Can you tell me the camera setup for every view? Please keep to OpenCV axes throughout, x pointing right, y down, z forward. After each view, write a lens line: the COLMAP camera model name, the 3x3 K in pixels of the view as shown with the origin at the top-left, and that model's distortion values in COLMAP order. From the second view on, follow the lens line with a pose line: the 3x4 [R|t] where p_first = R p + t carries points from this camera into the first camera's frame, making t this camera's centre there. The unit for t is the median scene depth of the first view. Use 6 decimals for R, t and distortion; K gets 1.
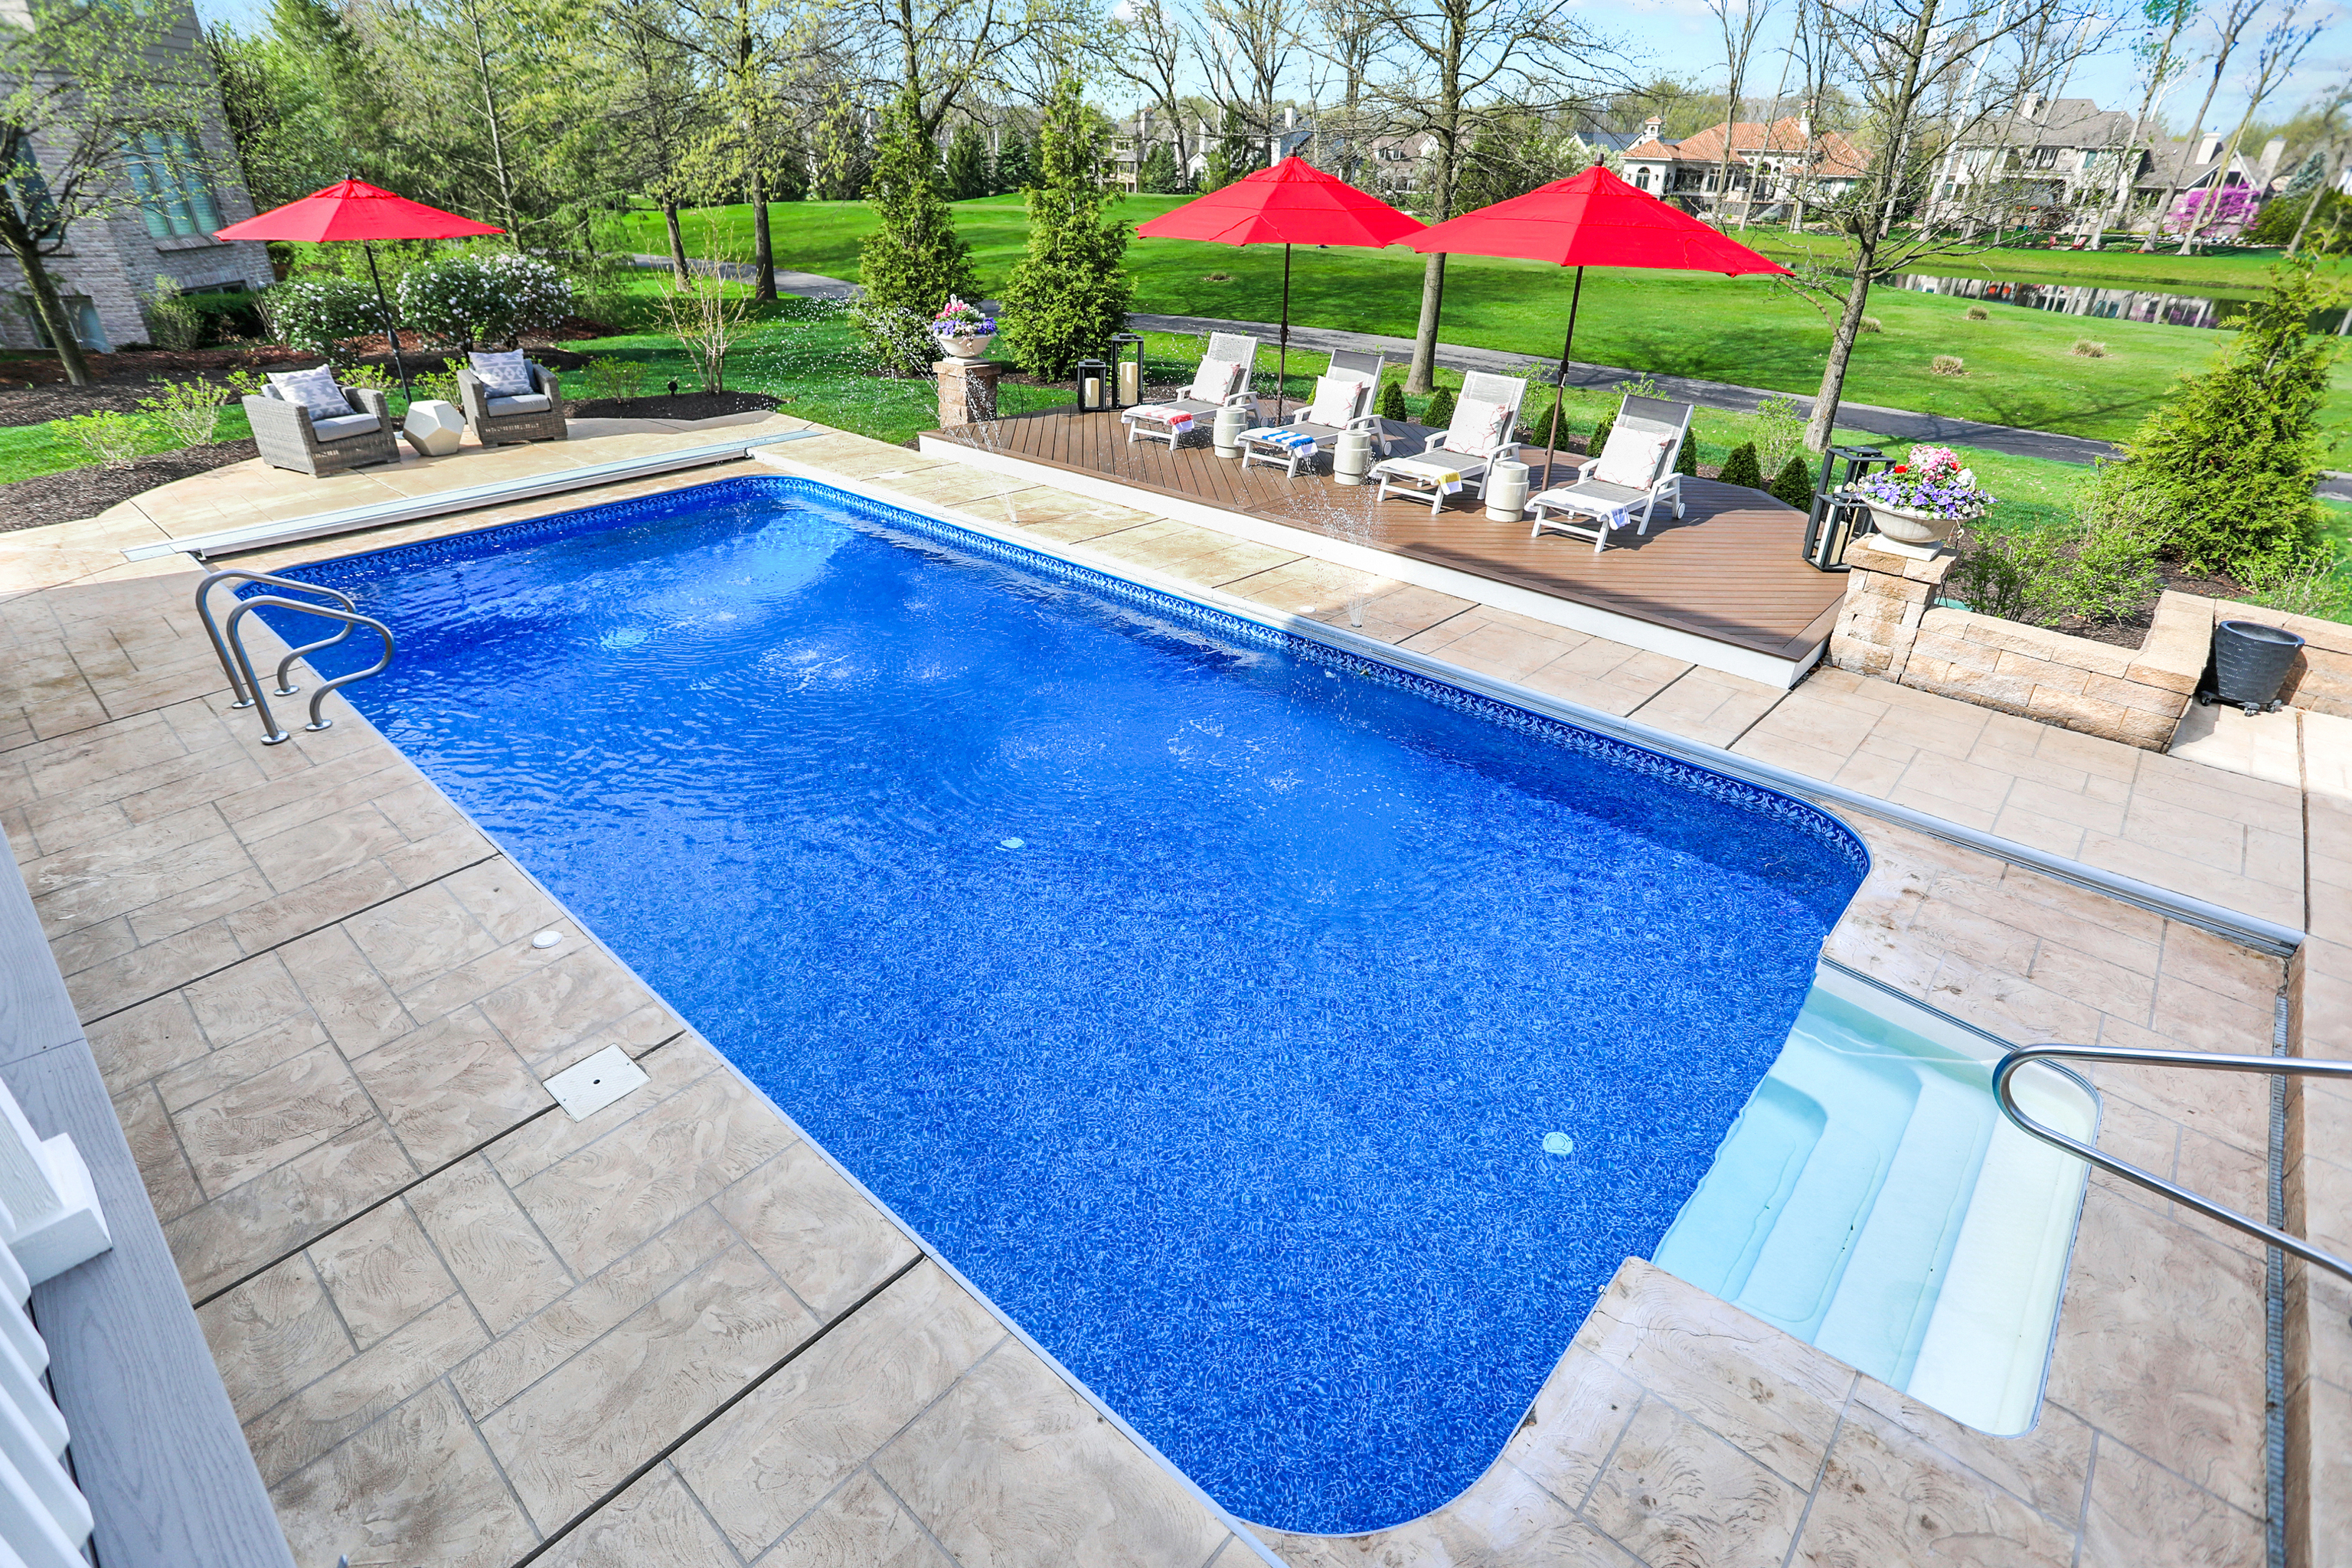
lens RADIAL K [[1164.5, 0, 1174.1], [0, 1164.5, 768.7], [0, 0, 1]] dist [-0.071726, 0.031718]
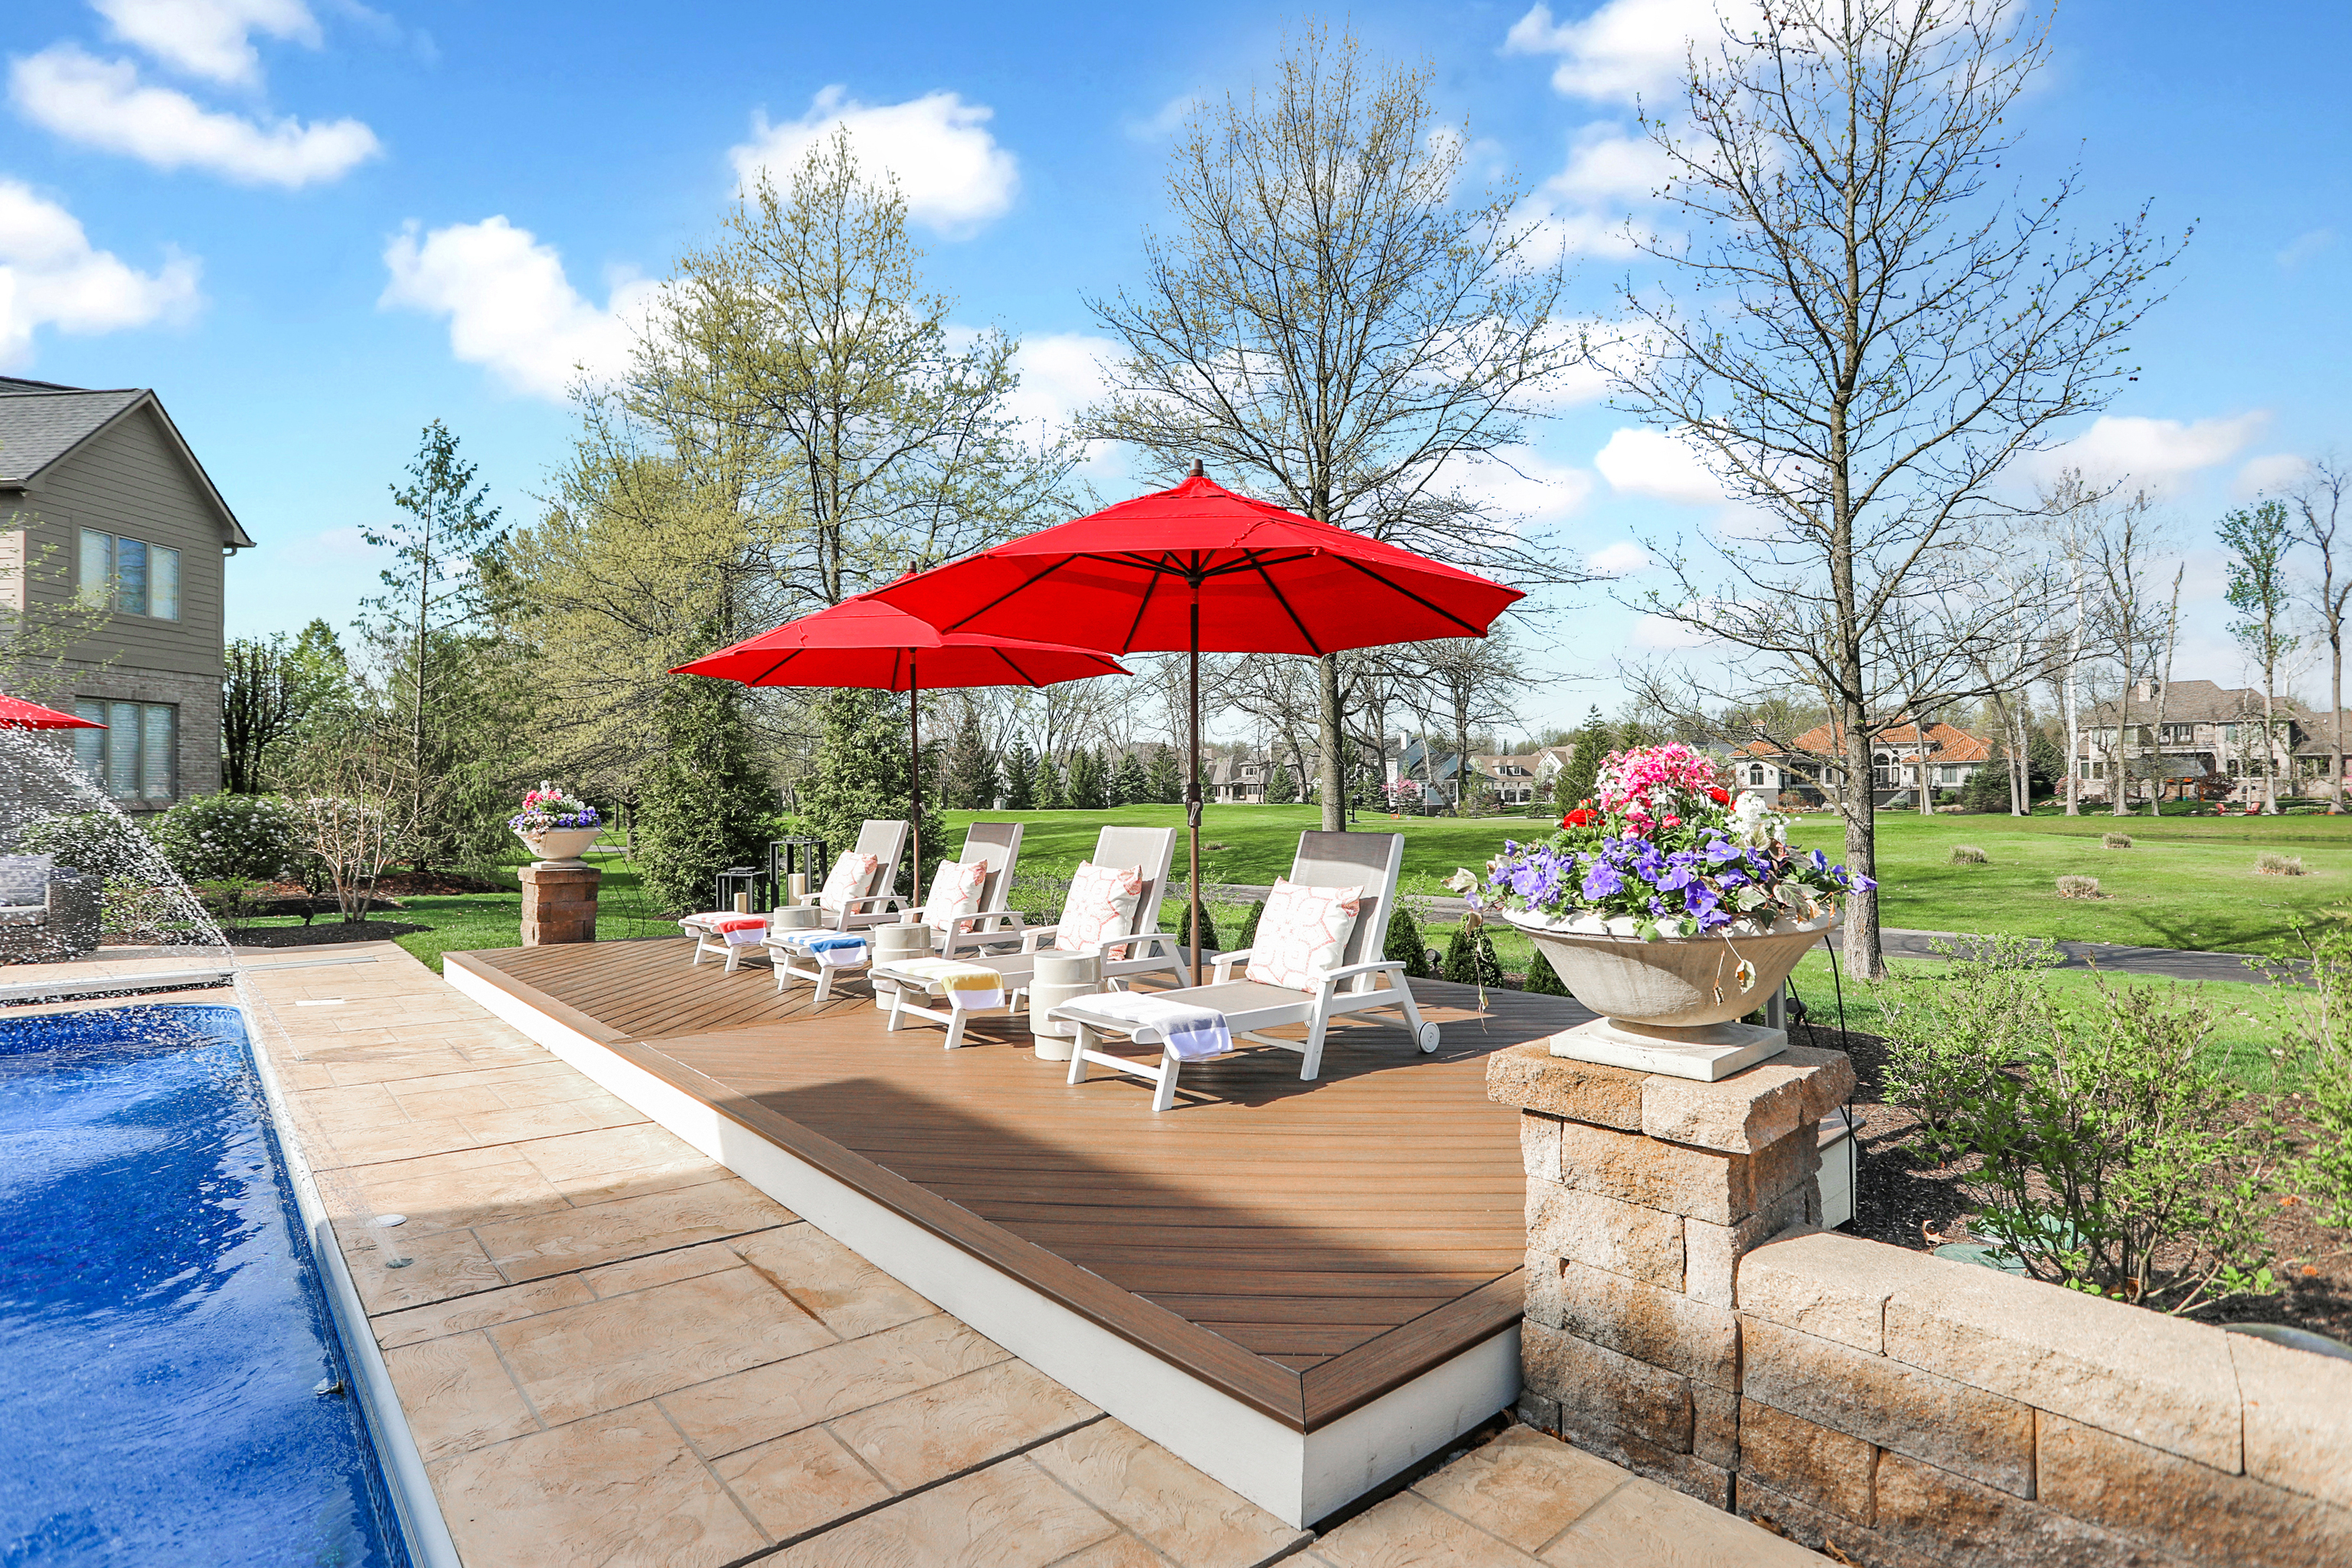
lens RADIAL K [[1188.9, 0, 1161.6], [0, 1188.9, 778.8], [0, 0, 1]] dist [-0.072542, 0.031145]
pose [[0.990483, -0.032738, -0.133687, 0.243198], [-0.035483, 0.877730, -0.477840, -0.042277], [0.132985, 0.478036, 0.868215, 0.286214]]
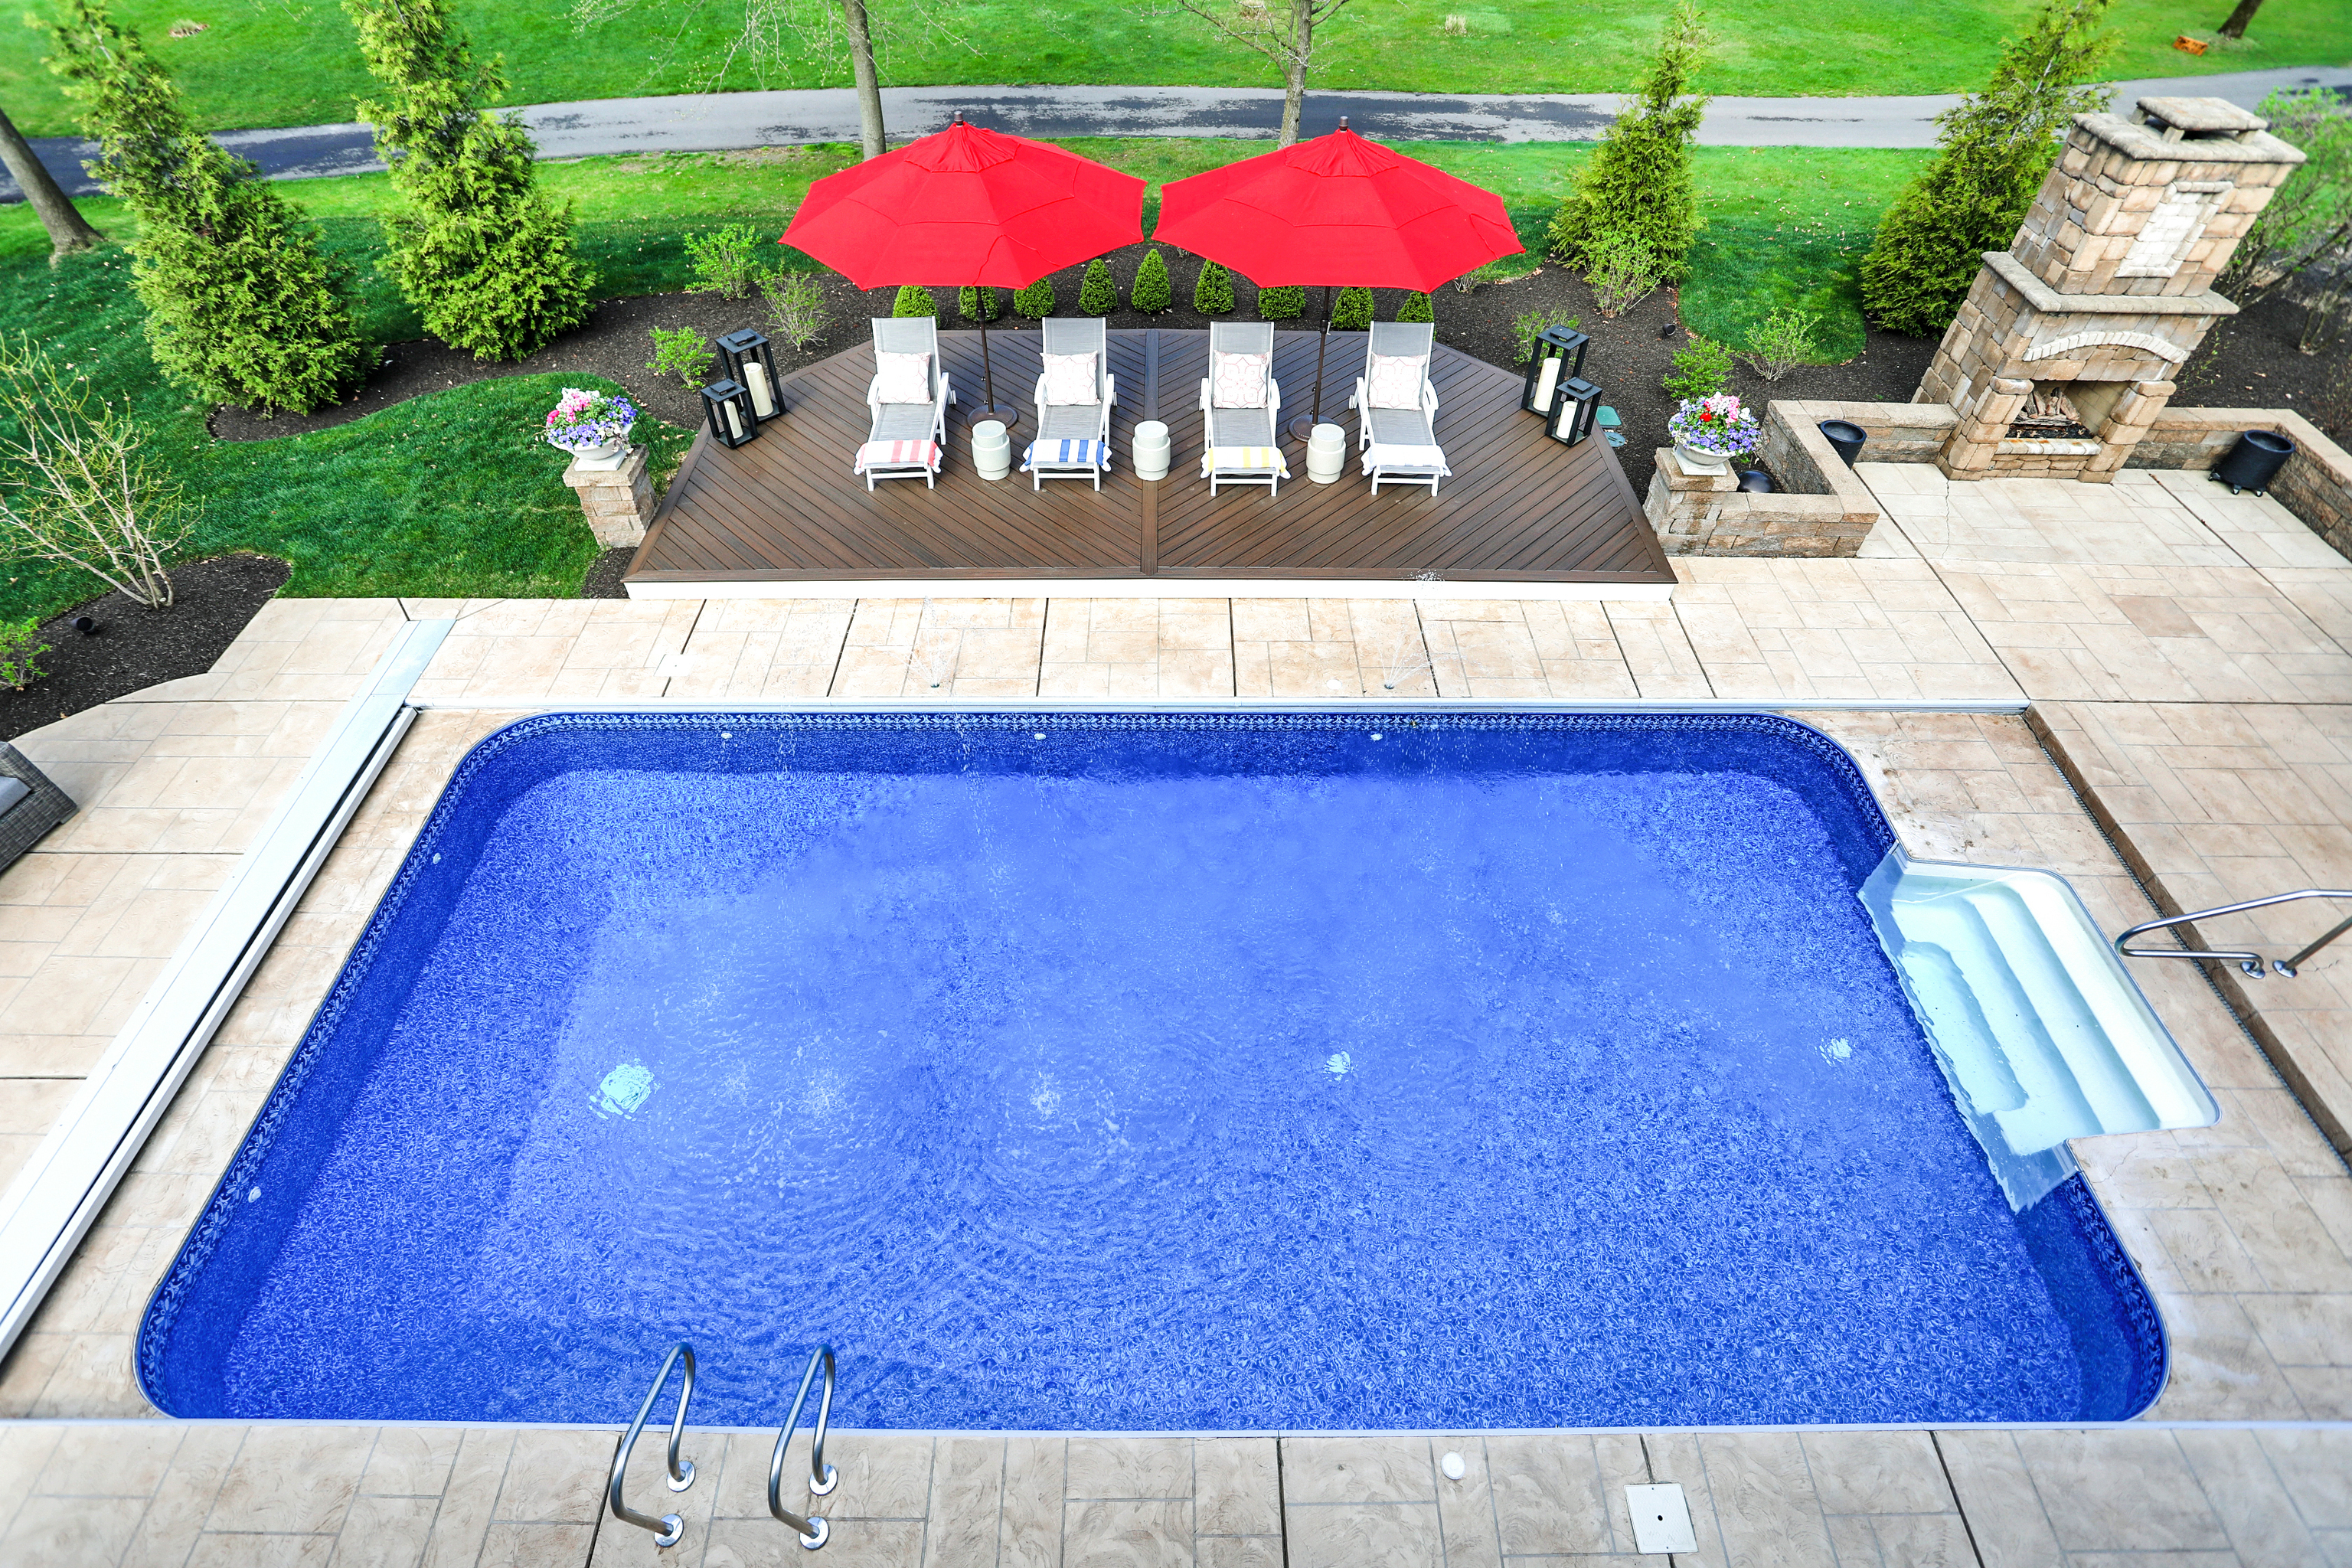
lens RADIAL K [[1139.3, 0, 1177.3], [0, 1139.3, 763.0], [0, 0, 1]] dist [-0.066641, 0.031763]
pose [[0.744477, -0.501083, 0.441215, -0.256347], [0.322928, 0.848658, 0.418924, -0.289526], [-0.584356, -0.169398, 0.793620, 0.112047]]
